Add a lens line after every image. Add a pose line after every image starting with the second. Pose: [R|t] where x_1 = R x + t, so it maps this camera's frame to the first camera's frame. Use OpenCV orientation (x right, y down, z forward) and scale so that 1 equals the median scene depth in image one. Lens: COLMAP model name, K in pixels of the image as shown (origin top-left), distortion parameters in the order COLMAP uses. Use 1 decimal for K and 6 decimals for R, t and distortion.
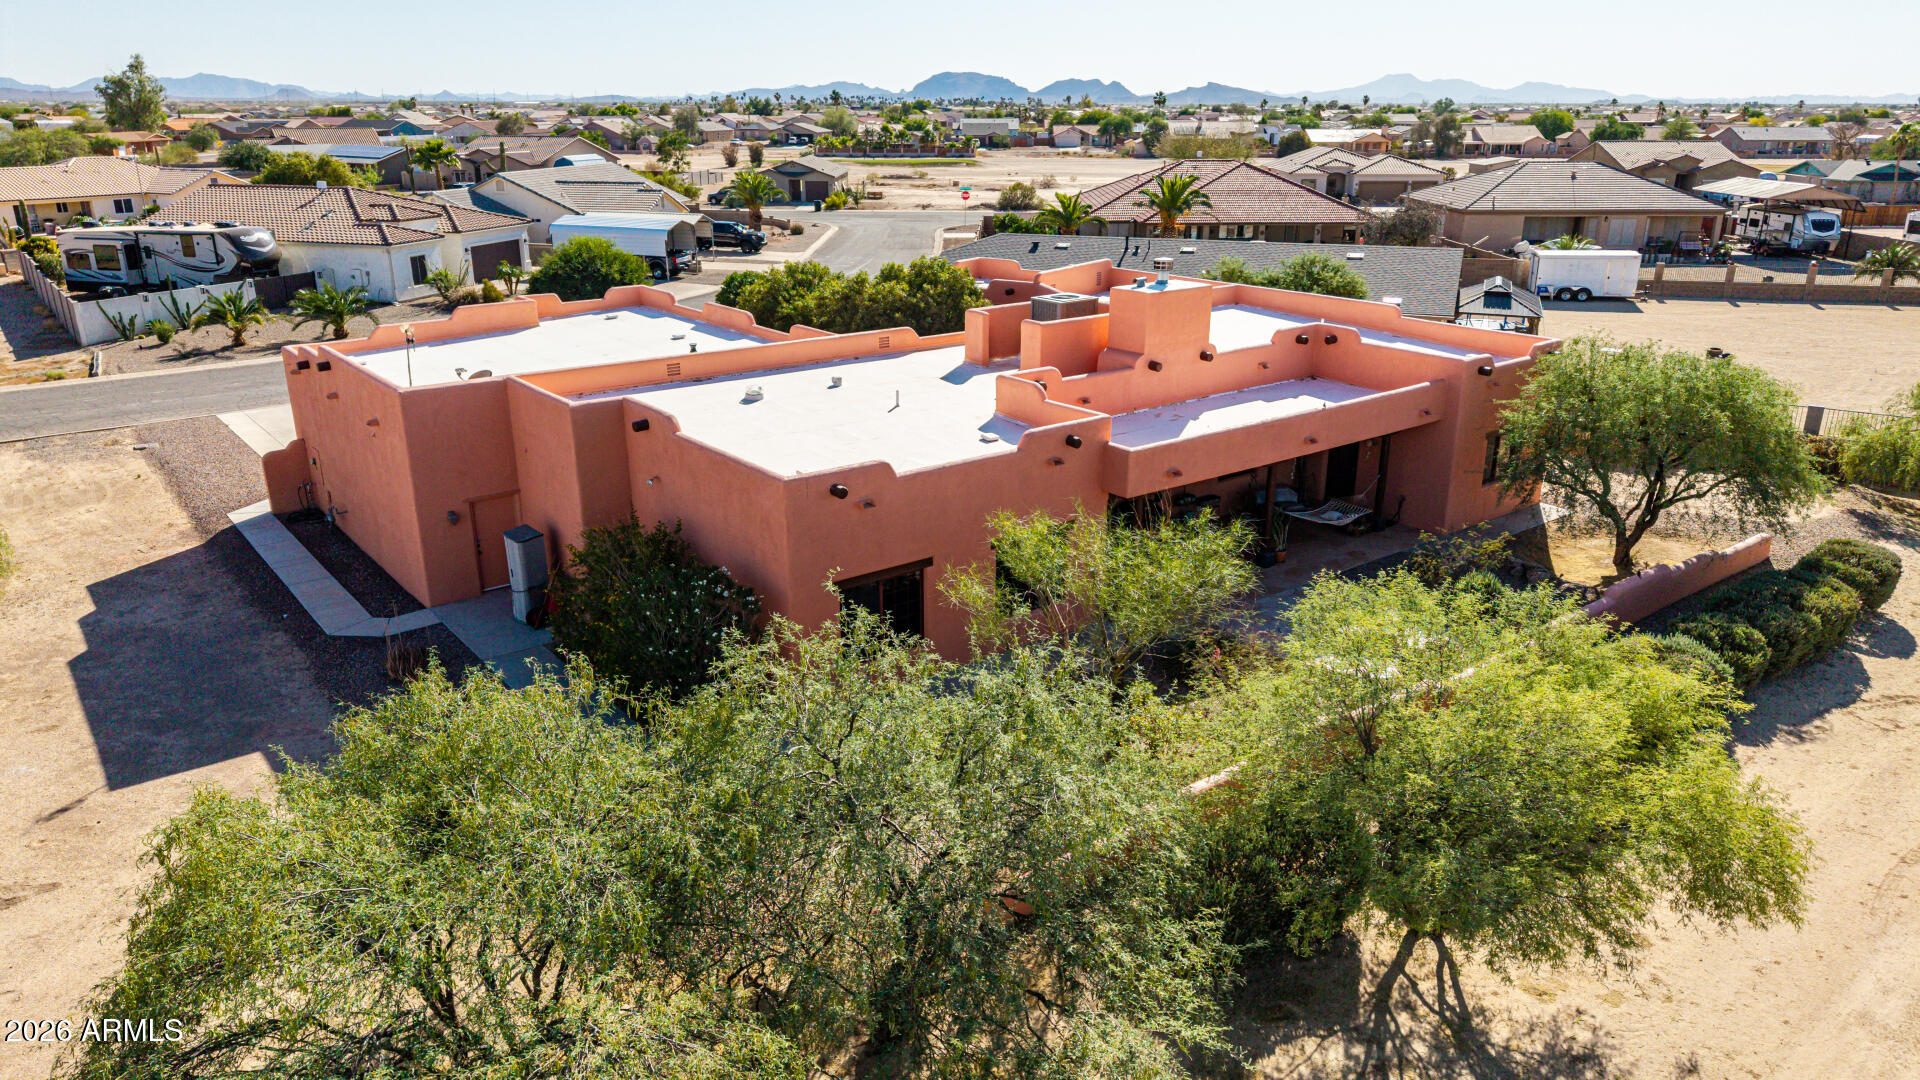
lens RADIAL K [[1292.4, 0, 967.9], [0, 1292.4, 539.8], [0, 0, 1]] dist [0.027343, -0.026573]
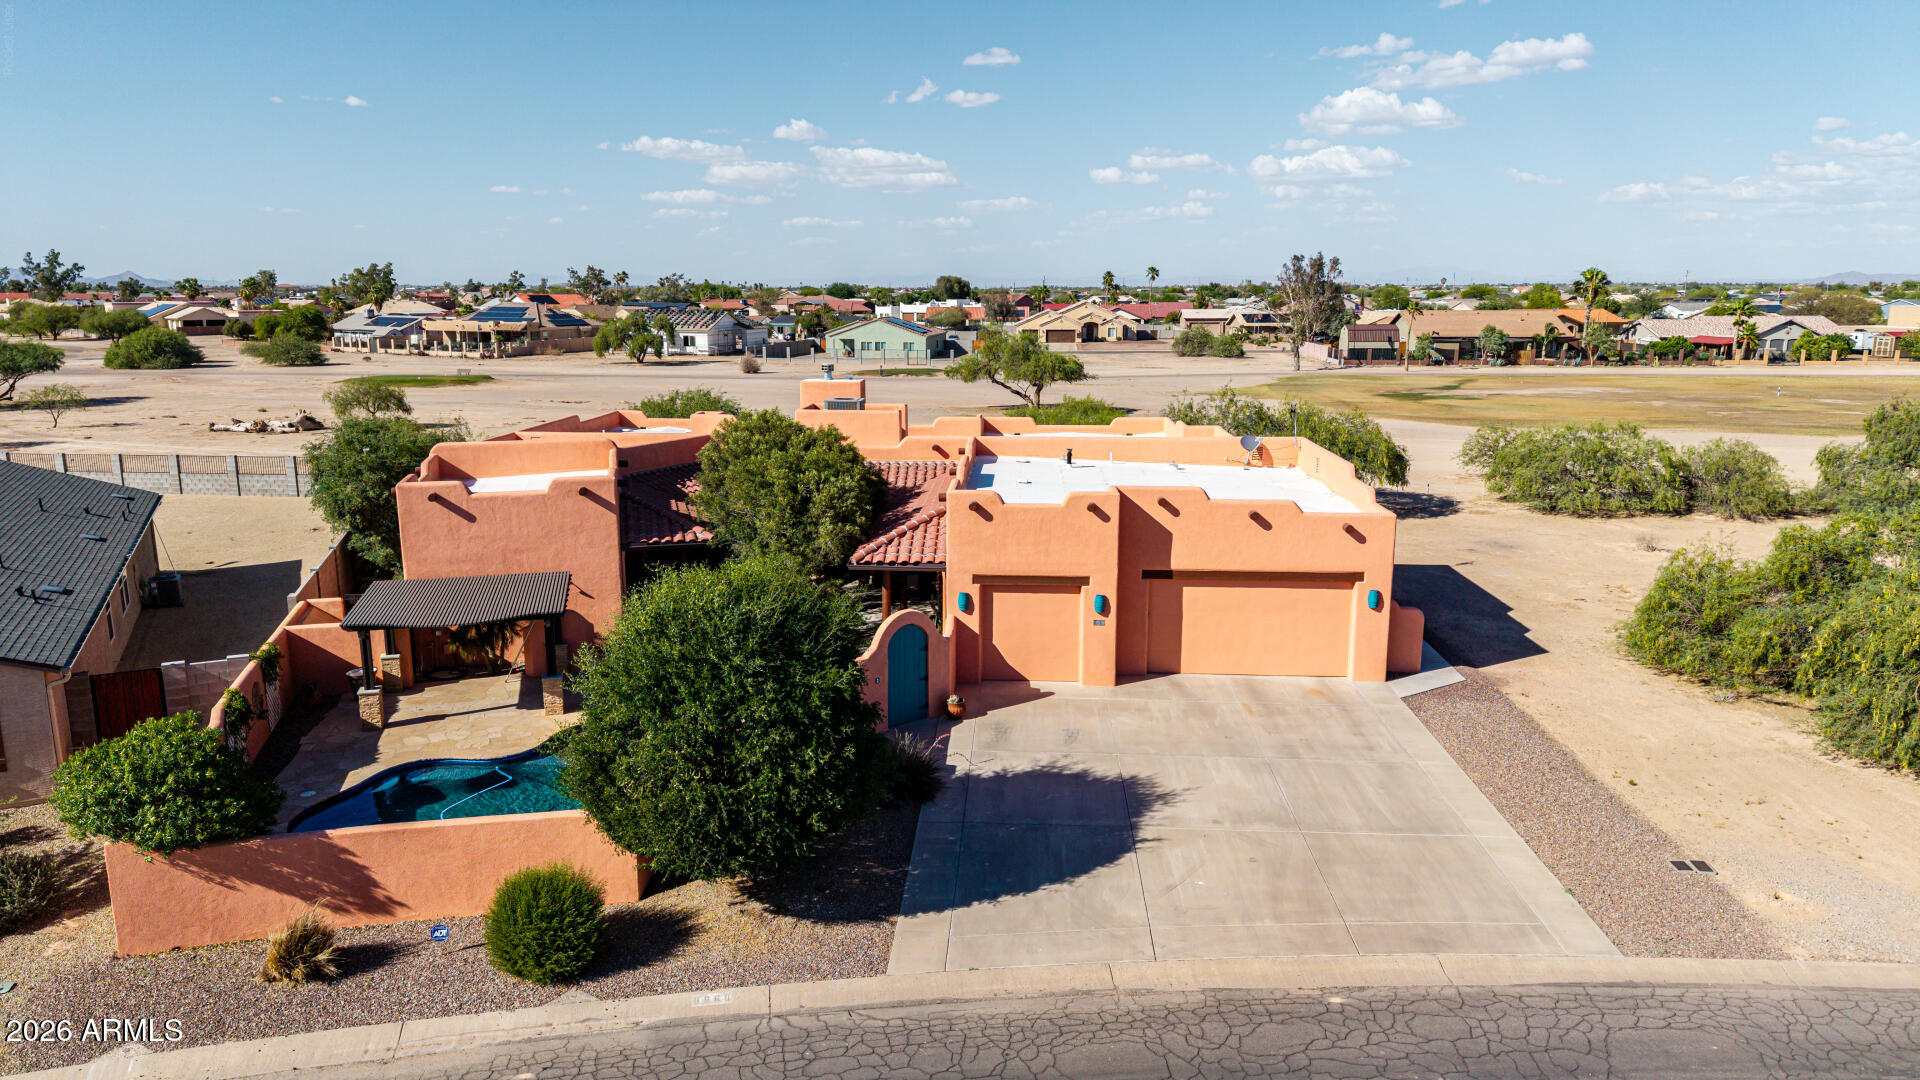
lens RADIAL K [[1292.4, 0, 960.6], [0, 1292.4, 542.5], [0, 0, 1]] dist [0.027343, -0.026573]
pose [[-0.746648, -0.127025, 0.652979, -0.899347], [0.210303, 0.886182, 0.412861, -0.573932], [-0.631102, 0.445585, -0.634952, 1.788953]]
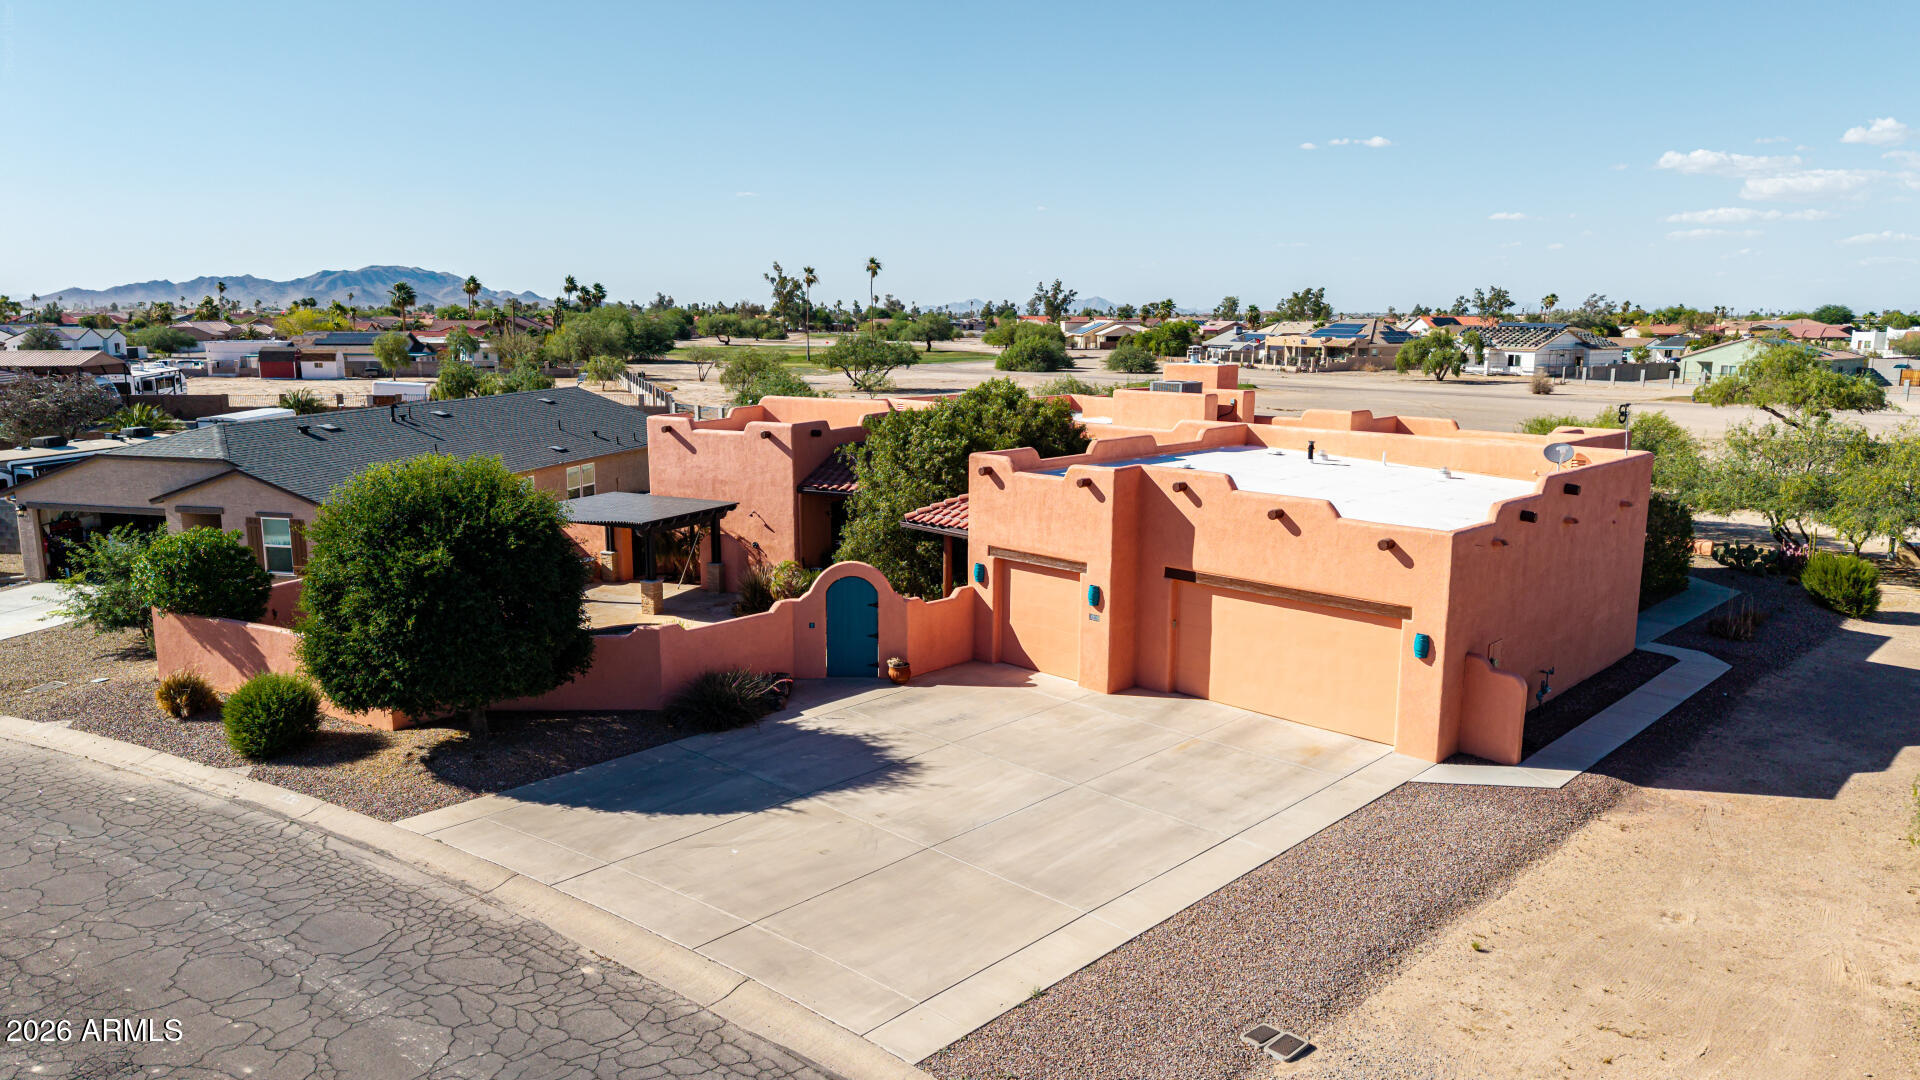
lens RADIAL K [[1292.4, 0, 941.8], [0, 1292.4, 534.2], [0, 0, 1]] dist [0.027343, -0.026573]
pose [[-0.127981, -0.167599, 0.977513, -1.146515], [0.306174, 0.930799, 0.199676, -0.361805], [-0.943334, 0.324843, -0.067810, 1.297401]]
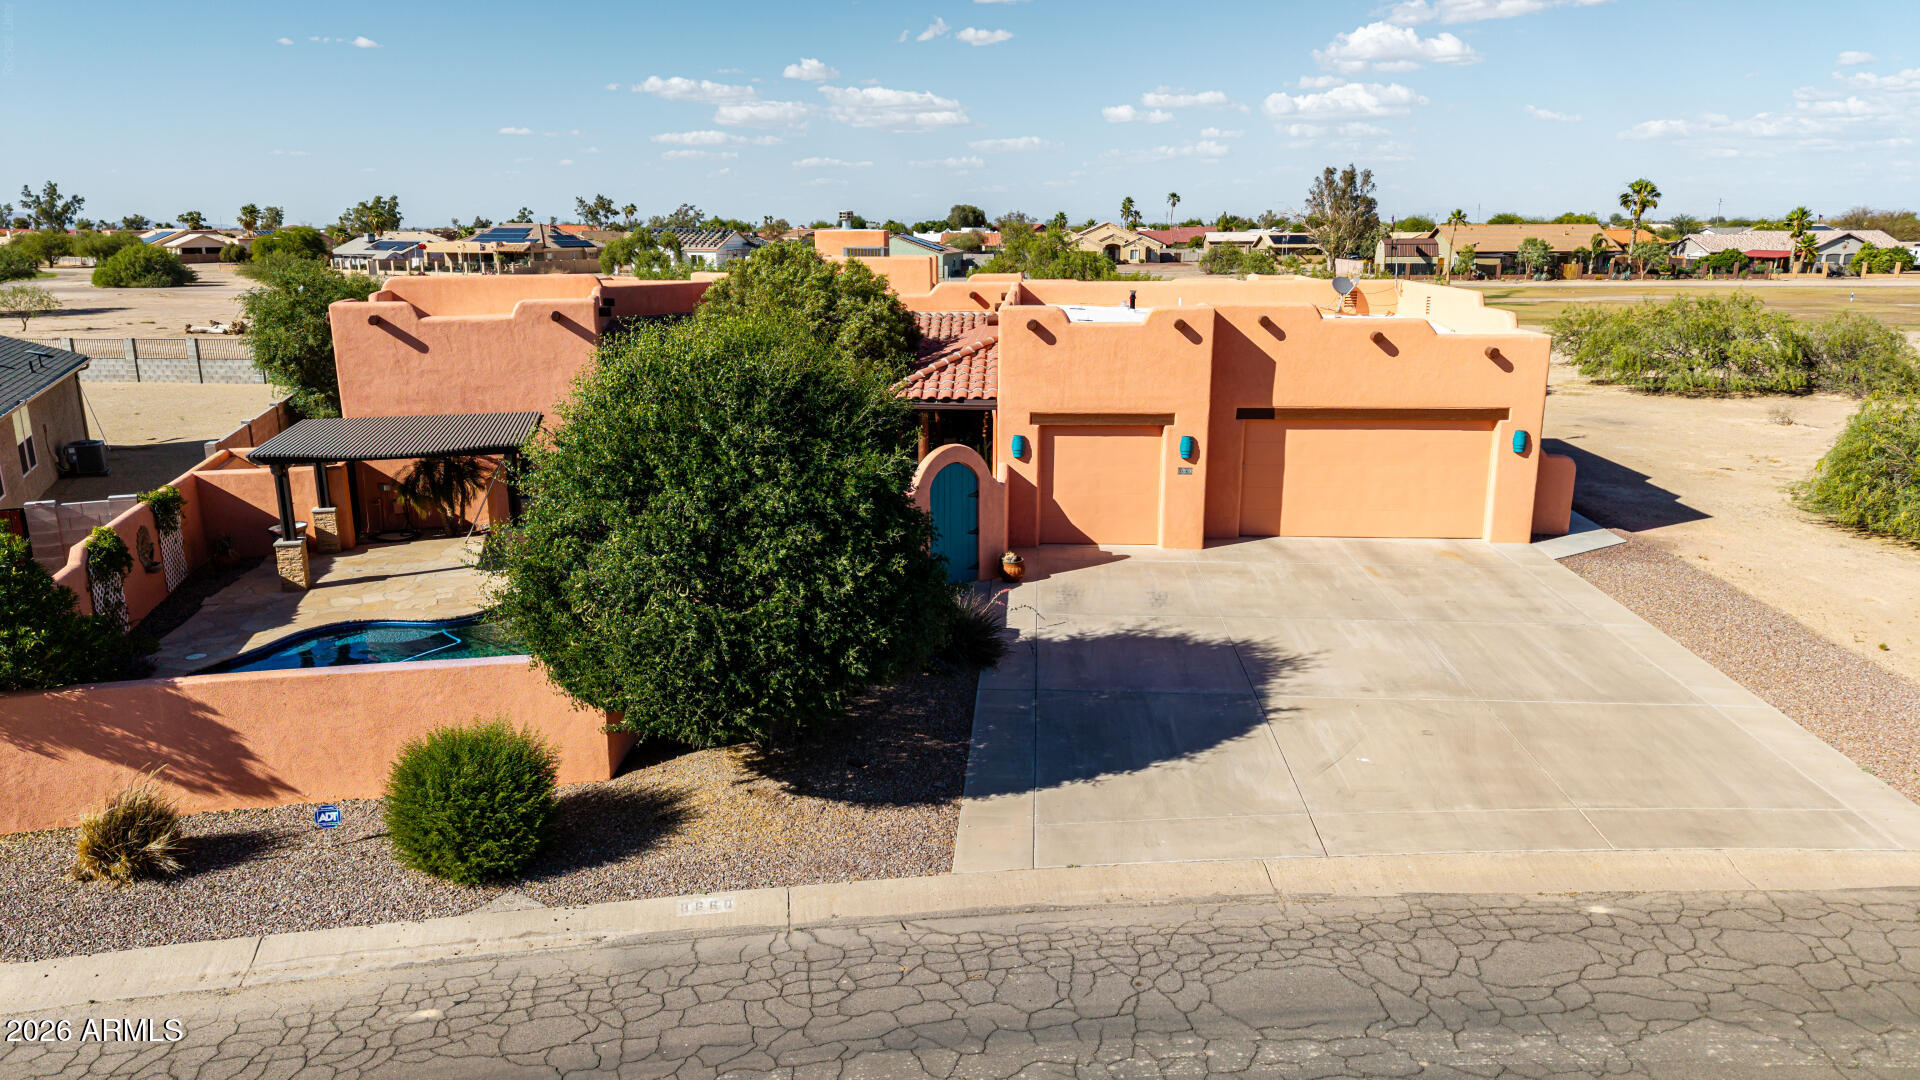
lens RADIAL K [[1292.4, 0, 963.4], [0, 1292.4, 539.3], [0, 0, 1]] dist [0.027343, -0.026573]
pose [[-0.741871, -0.154212, 0.652568, -0.782865], [0.213766, 0.868025, 0.448147, -0.453940], [-0.635556, 0.471964, -0.610998, 1.730686]]
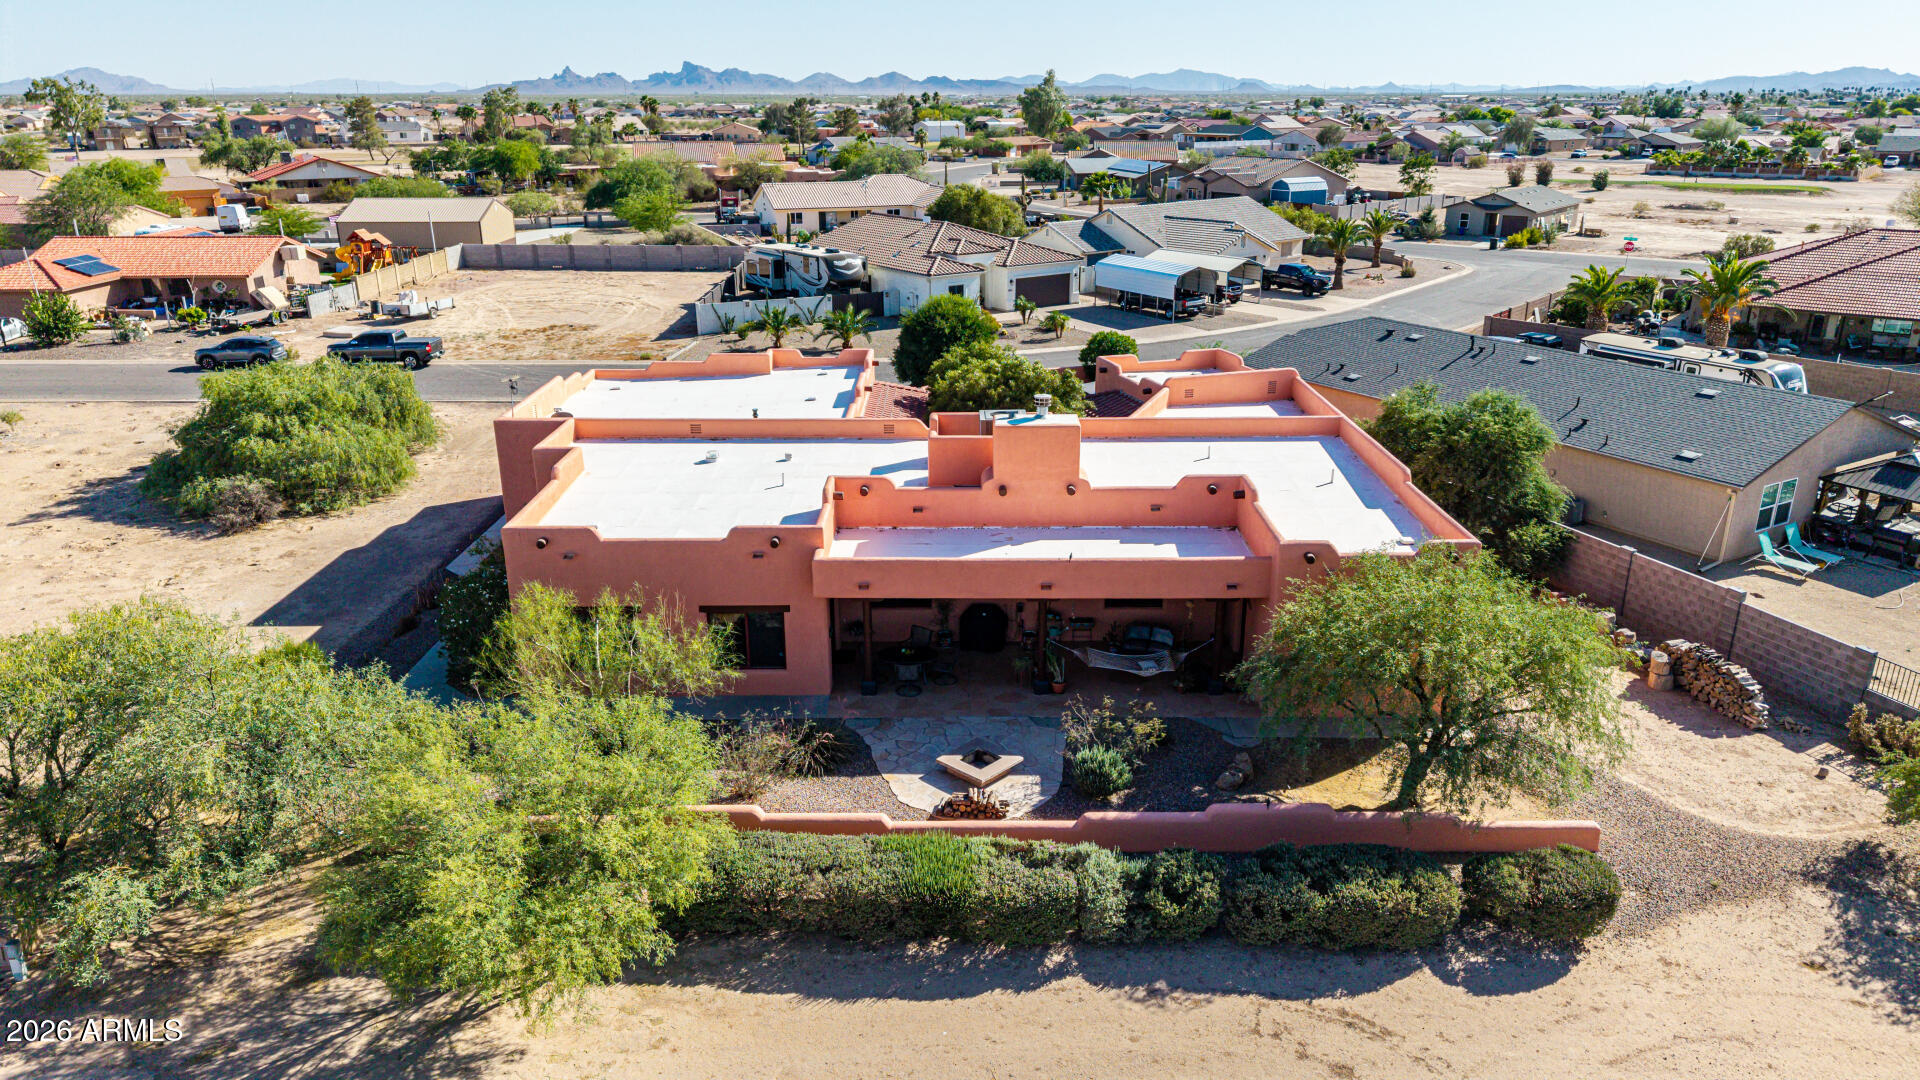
lens RADIAL K [[1292.4, 0, 962.4], [0, 1292.4, 554.0], [0, 0, 1]] dist [0.027343, -0.026573]
pose [[0.785498, 0.206434, -0.583419, 0.686779], [-0.196907, 0.977102, 0.080623, -0.146195], [0.586703, 0.051550, 0.808160, 0.085786]]
